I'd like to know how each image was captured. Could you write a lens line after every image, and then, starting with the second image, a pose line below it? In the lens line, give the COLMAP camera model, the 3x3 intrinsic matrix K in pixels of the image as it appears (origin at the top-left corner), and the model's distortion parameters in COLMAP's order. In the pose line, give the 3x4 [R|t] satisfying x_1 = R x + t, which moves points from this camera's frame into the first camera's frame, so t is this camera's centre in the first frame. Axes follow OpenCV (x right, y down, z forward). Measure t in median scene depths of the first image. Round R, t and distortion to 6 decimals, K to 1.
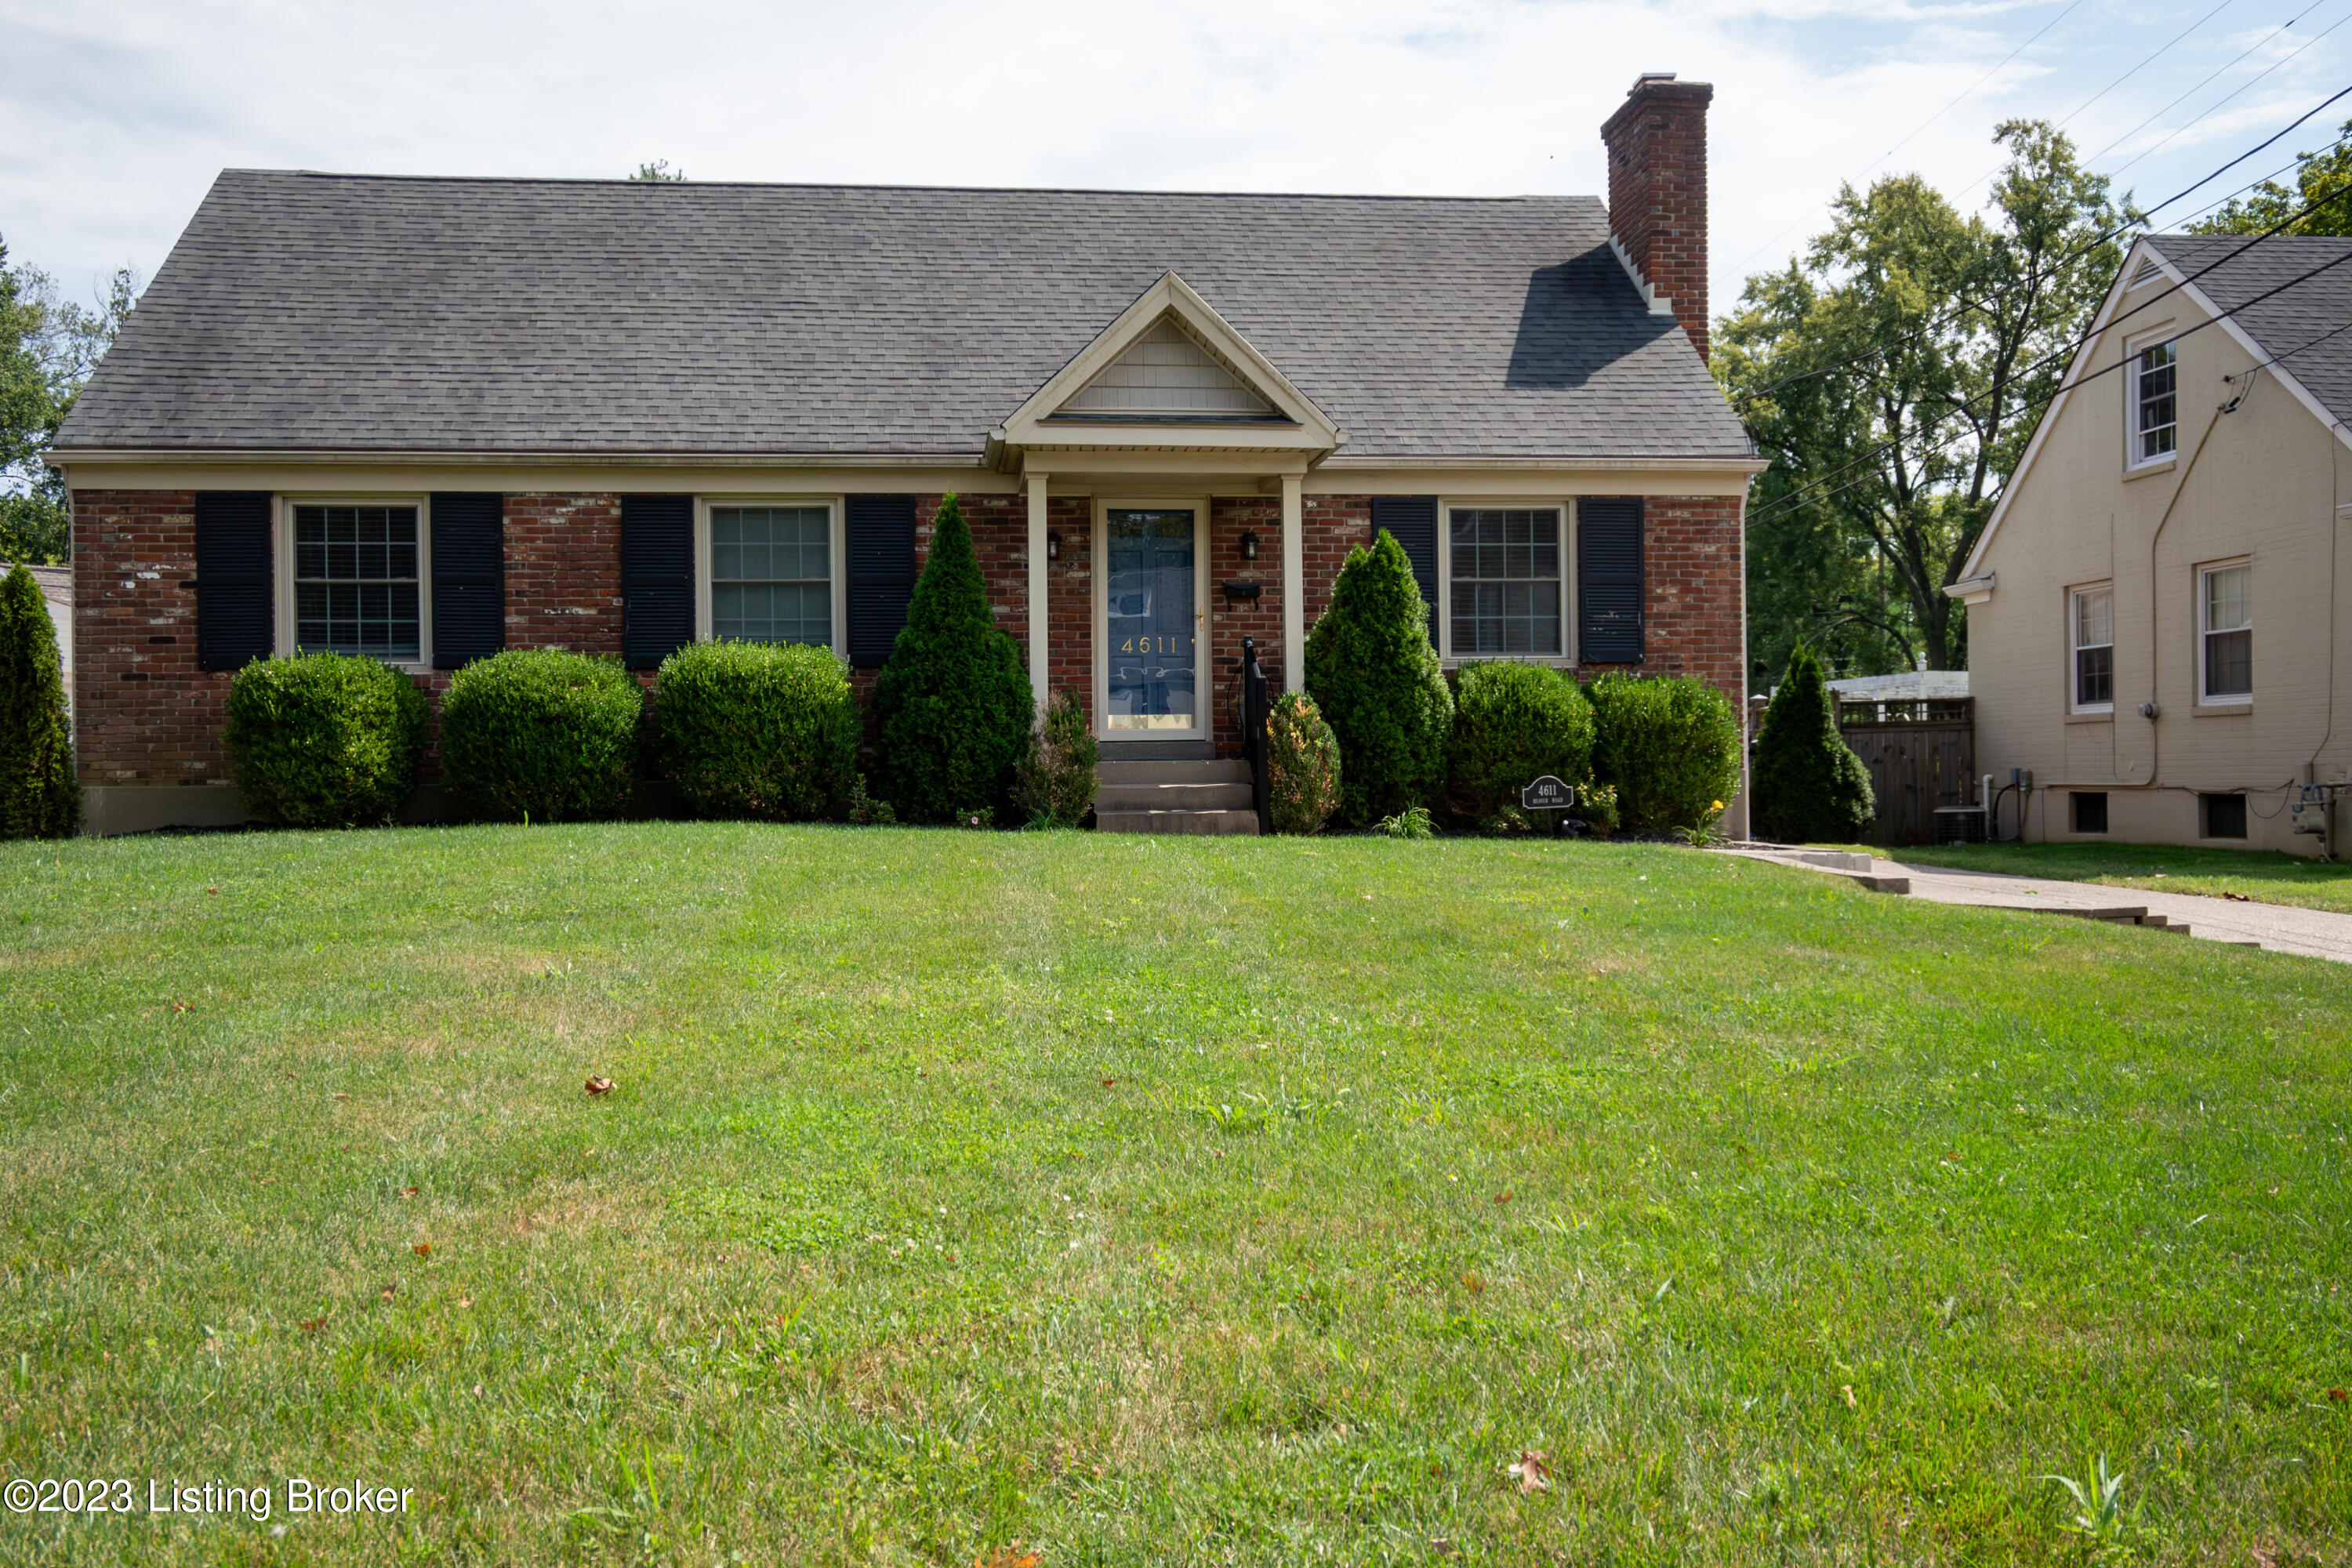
lens RADIAL K [[2080.0, 0, 1175.8], [0, 2080.0, 783.6], [0, 0, 1]] dist [0.006252, -0.000008]
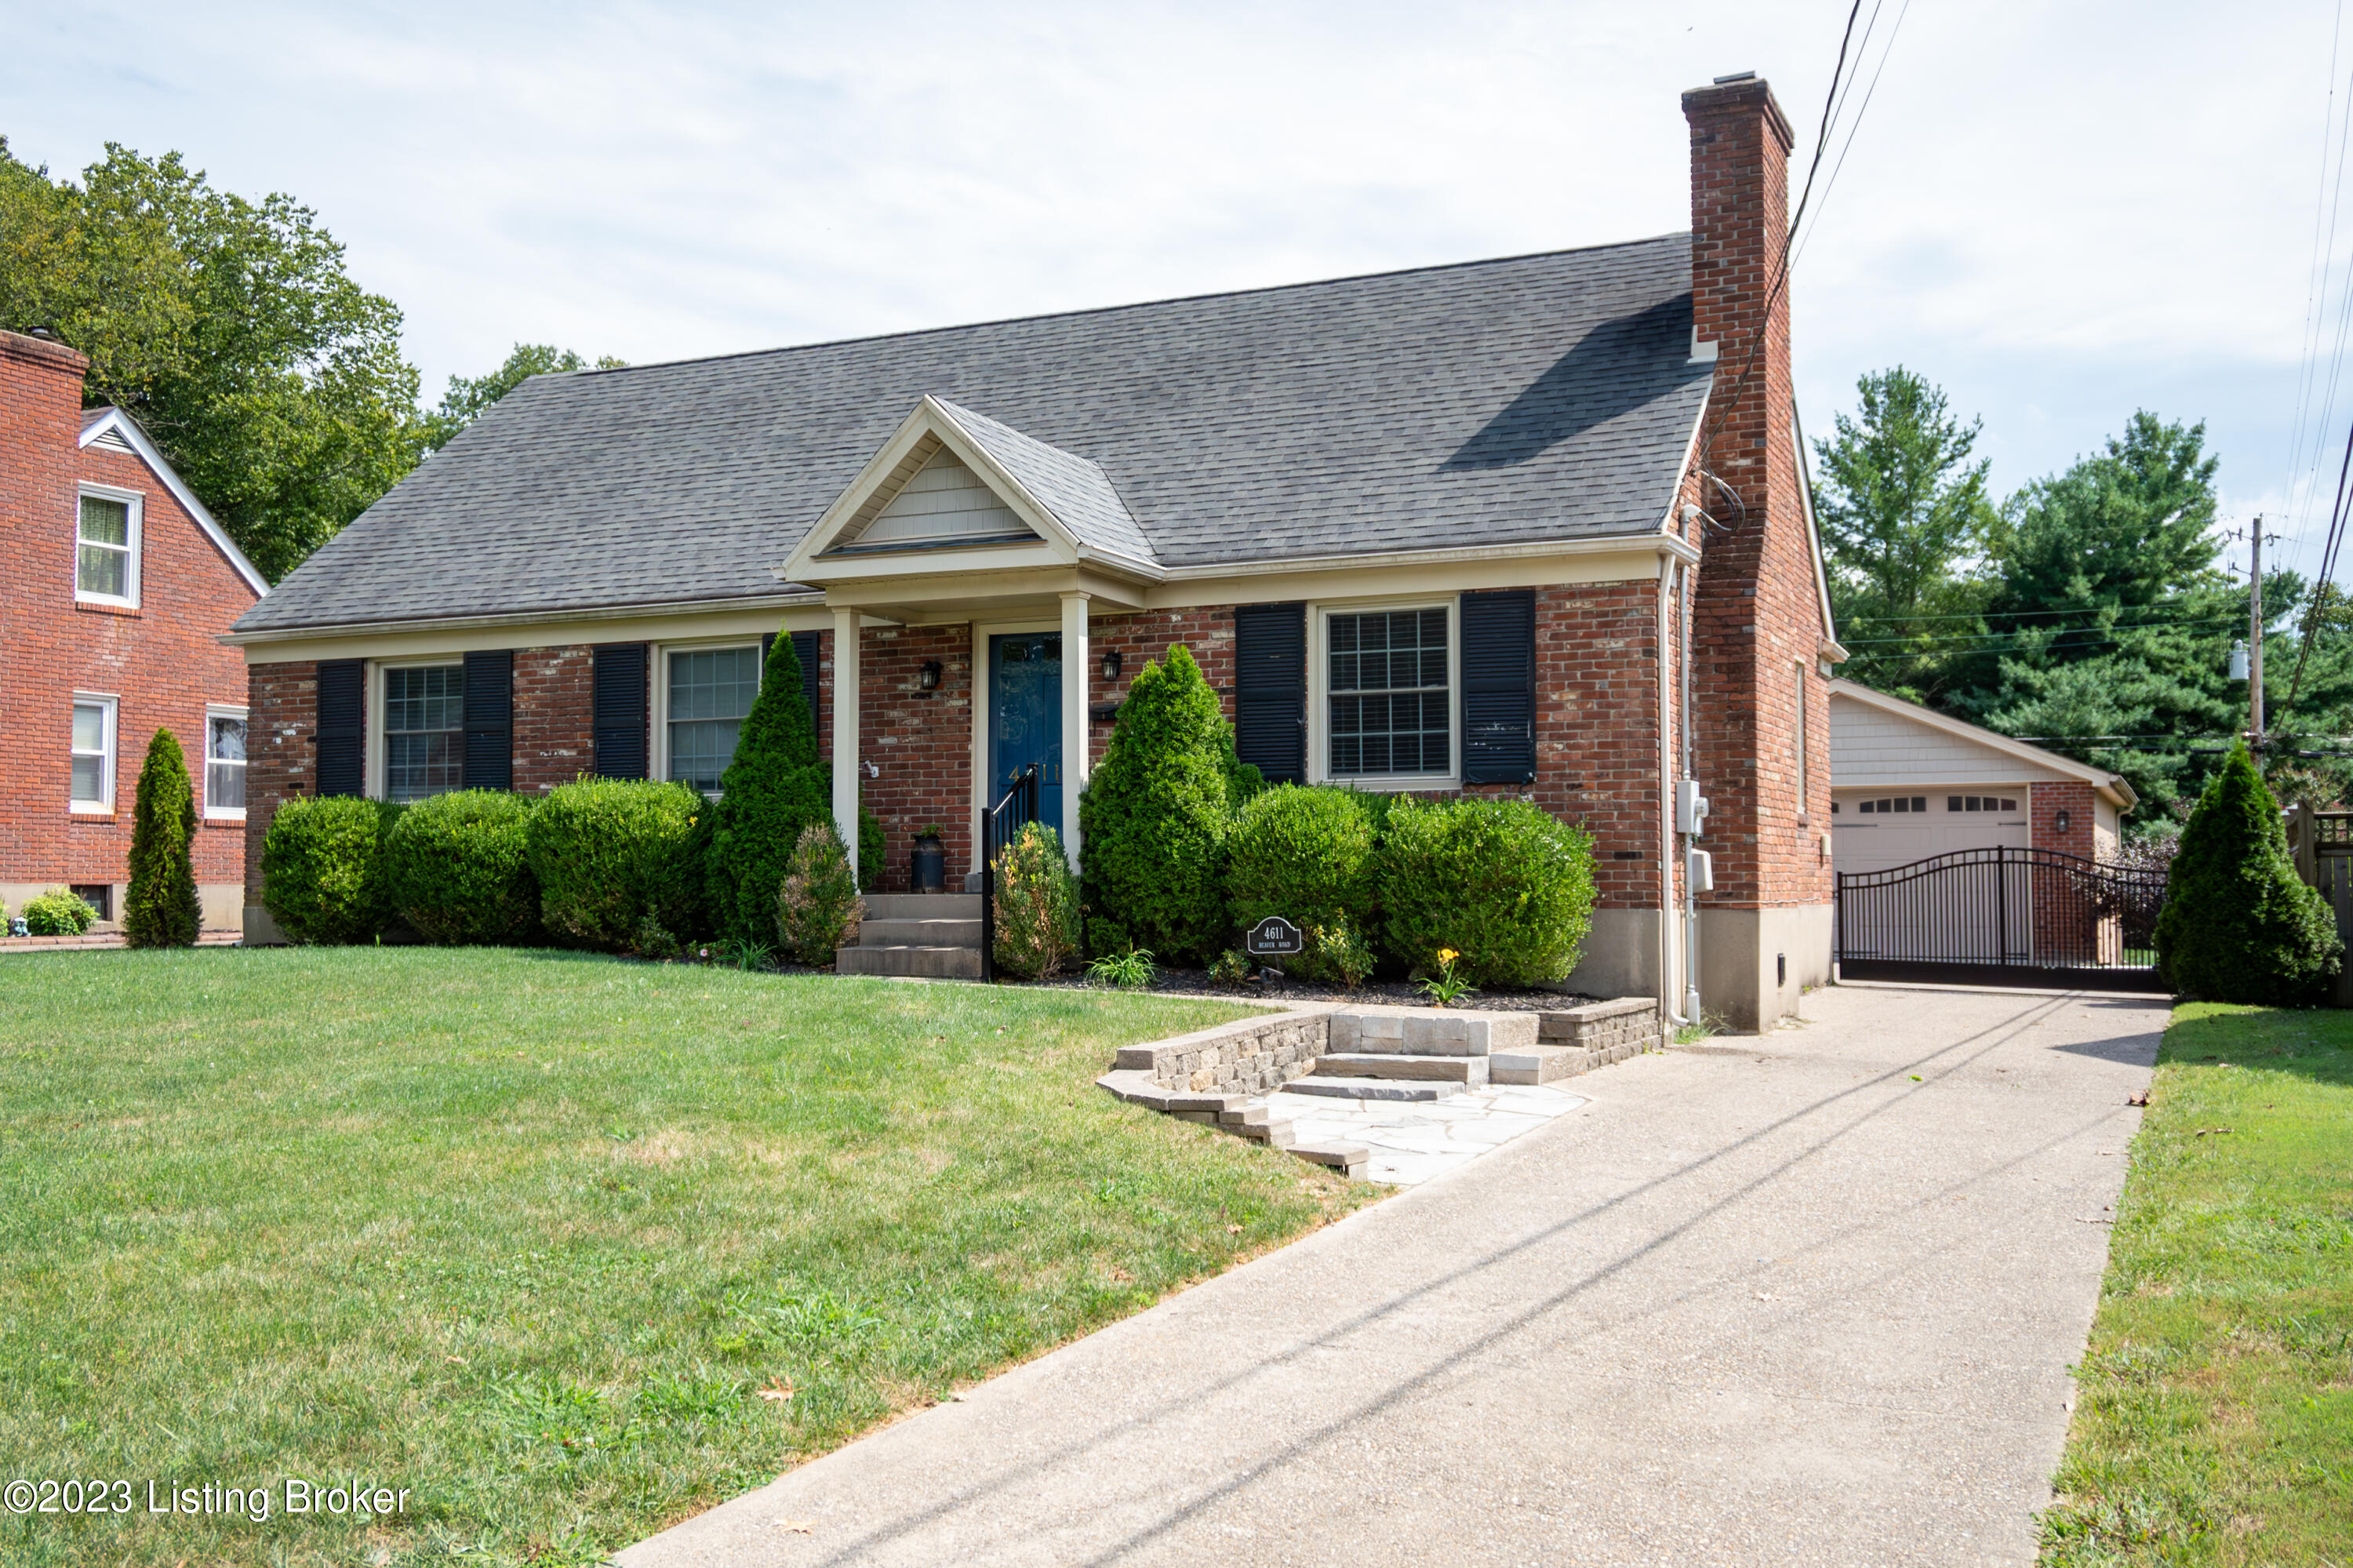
lens RADIAL K [[2198.9, 0, 1176.6], [0, 2198.9, 779.2], [0, 0, 1]] dist [-0.000610, 0.000000]
pose [[0.857538, -0.016419, -0.514159, 0.589511], [-0.009031, 0.998856, -0.046959, -0.016828], [0.514342, 0.044913, 0.856409, 0.166535]]
